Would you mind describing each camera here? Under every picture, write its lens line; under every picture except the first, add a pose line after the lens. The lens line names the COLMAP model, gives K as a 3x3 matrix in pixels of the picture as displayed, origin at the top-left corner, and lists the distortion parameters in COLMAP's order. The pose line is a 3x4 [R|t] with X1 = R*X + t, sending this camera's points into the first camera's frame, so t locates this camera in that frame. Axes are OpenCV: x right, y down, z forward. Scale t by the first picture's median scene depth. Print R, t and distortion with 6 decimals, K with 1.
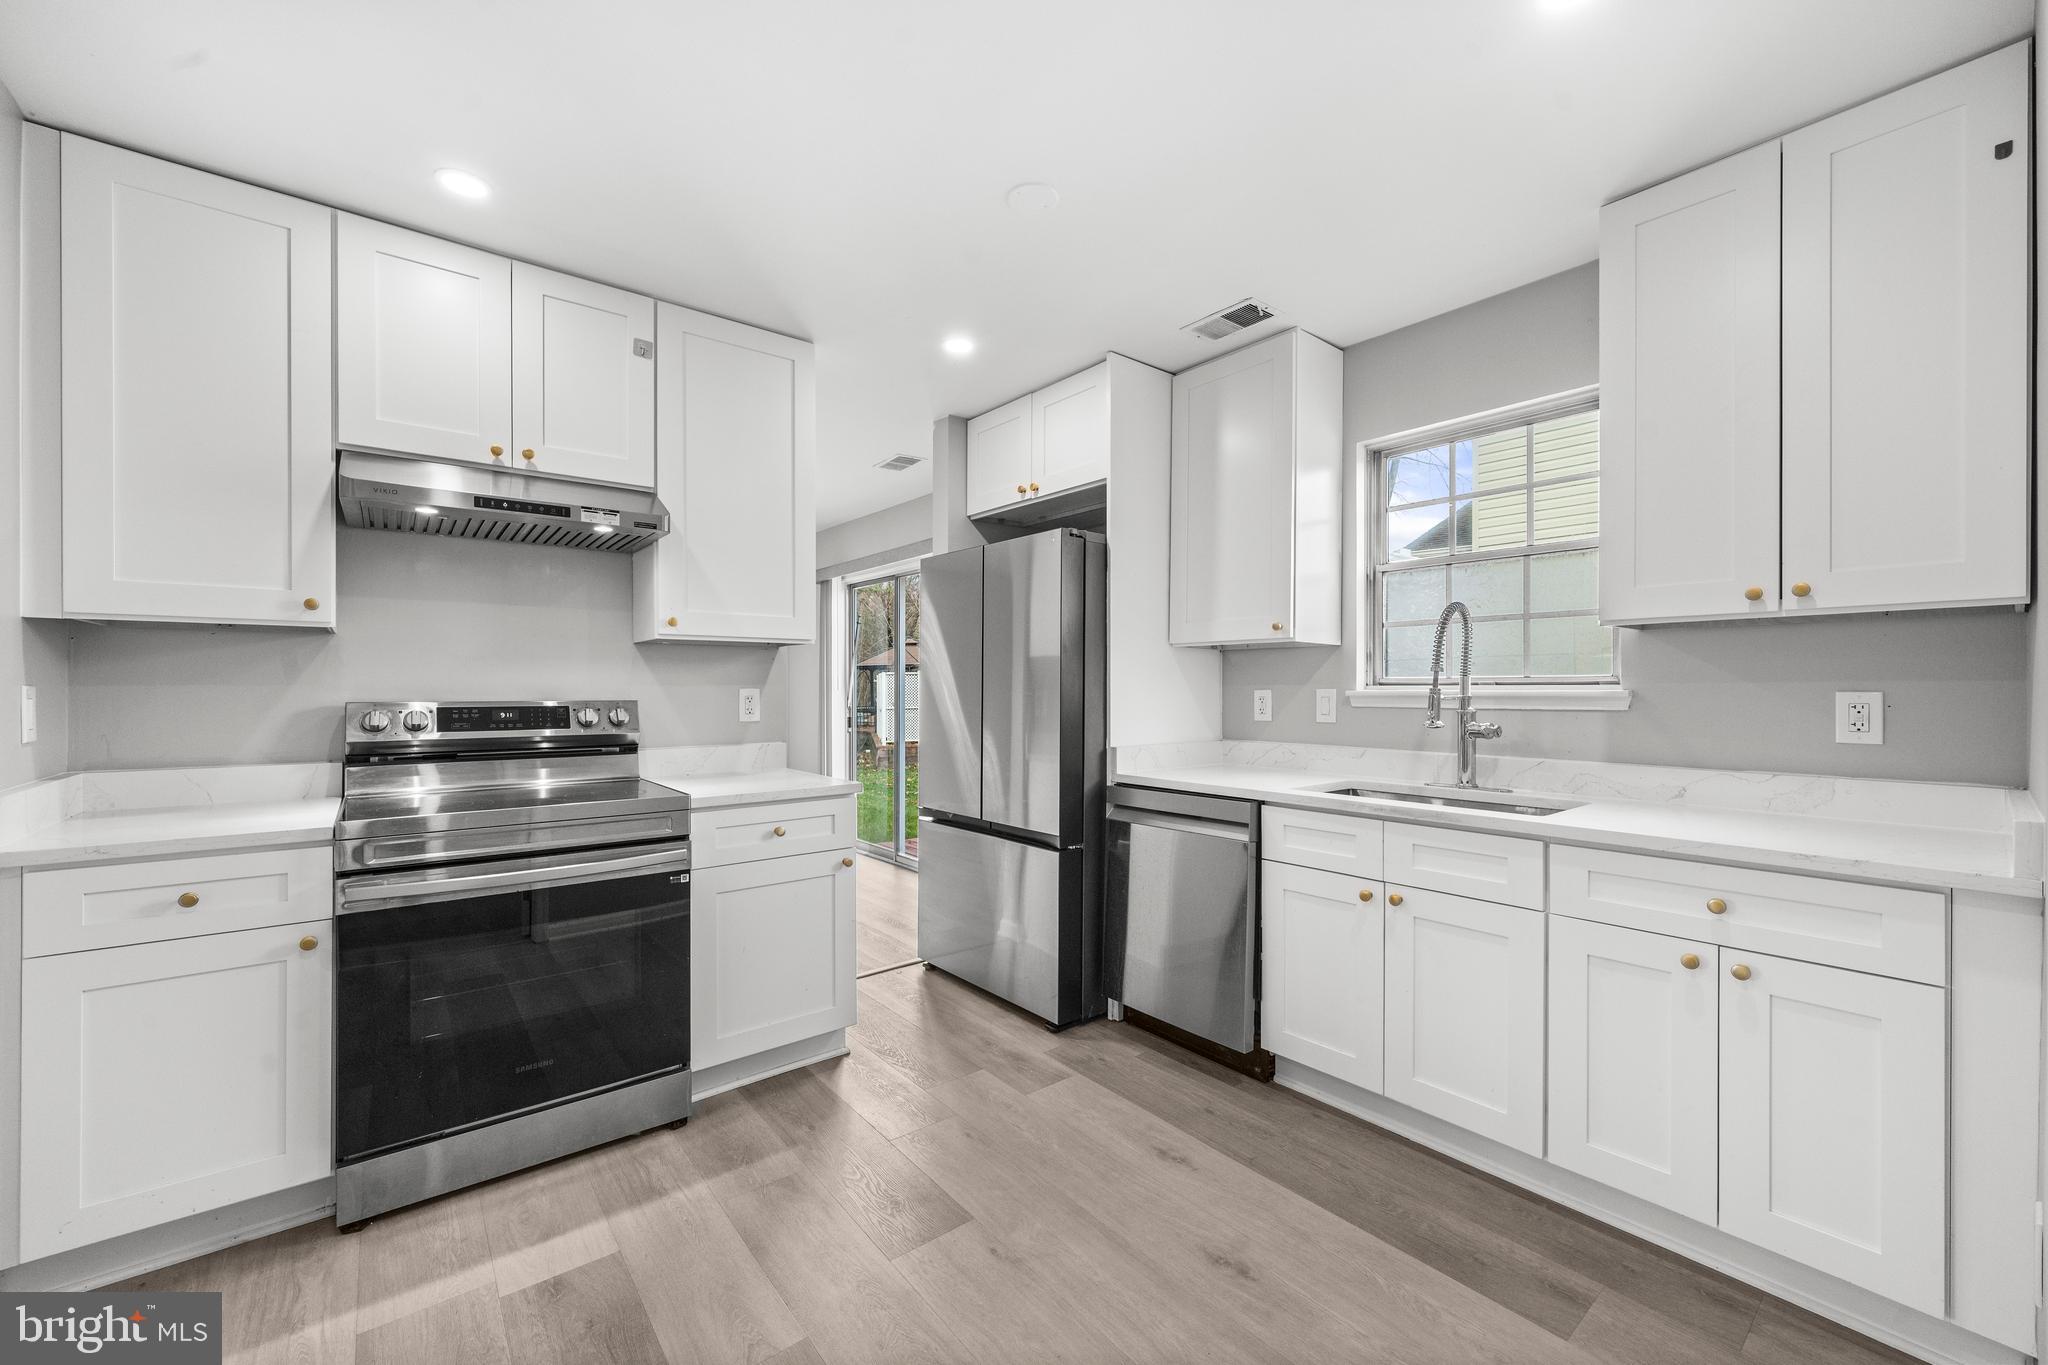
lens RADIAL K [[797.4, 0, 1010.6], [0, 797.4, 691.3], [0, 0, 1]] dist [-0.000282, 0.000209]
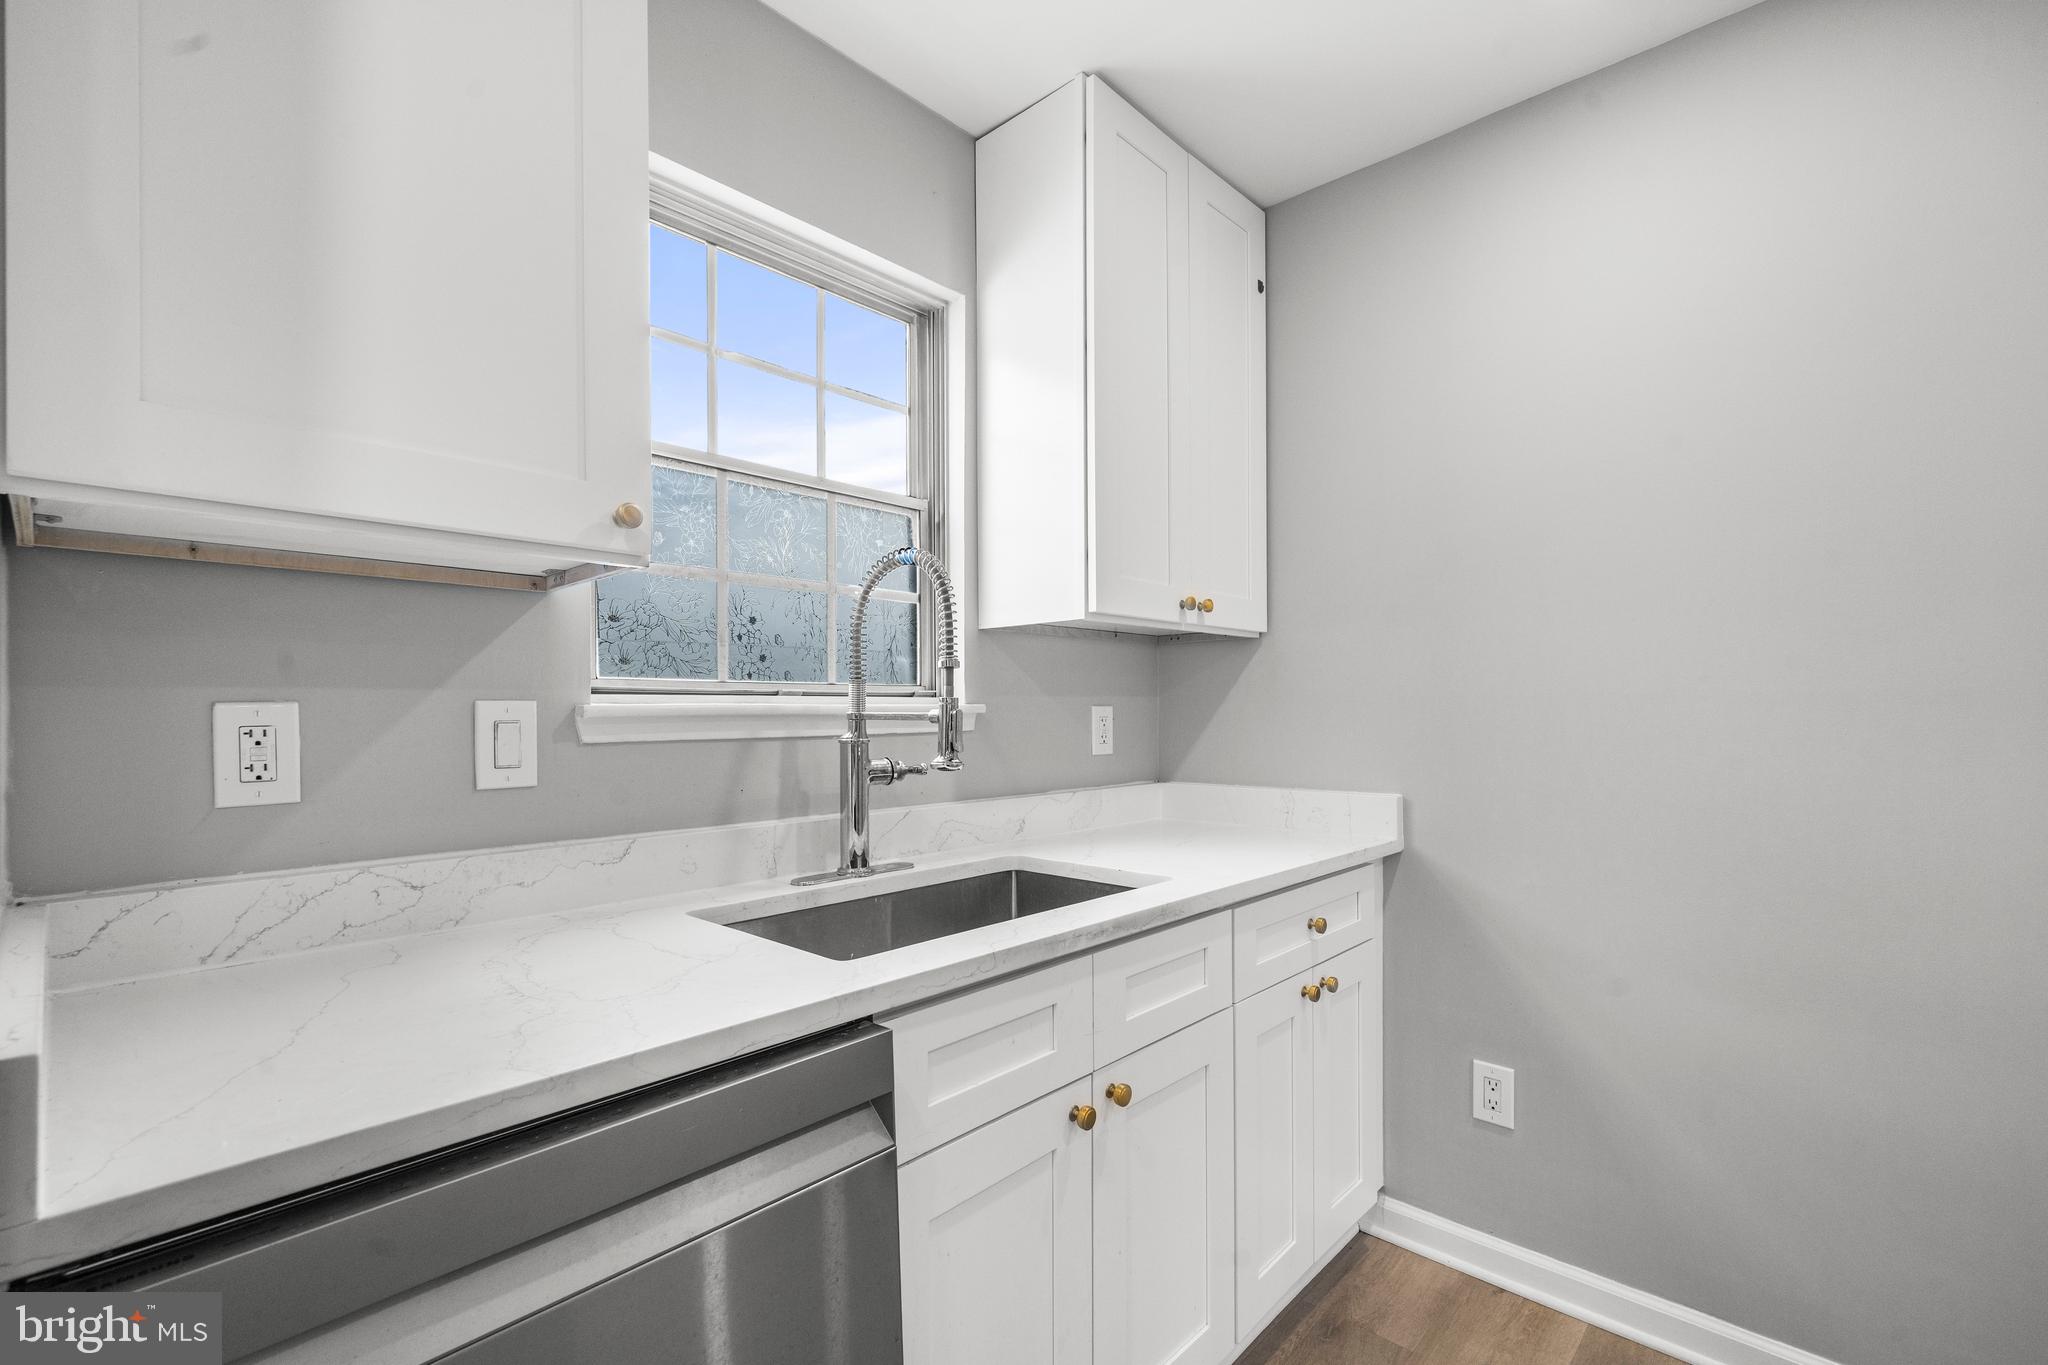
lens RADIAL K [[895.1, 0, 1029.5], [0, 895.1, 708.6], [0, 0, 1]] dist [0.000611, 0.000188]
pose [[-0.153910, 0.005835, 0.988068, -0.080251], [0.009924, 0.999941, -0.004359, 0.005961], [-0.988035, 0.009134, -0.153959, 0.945380]]
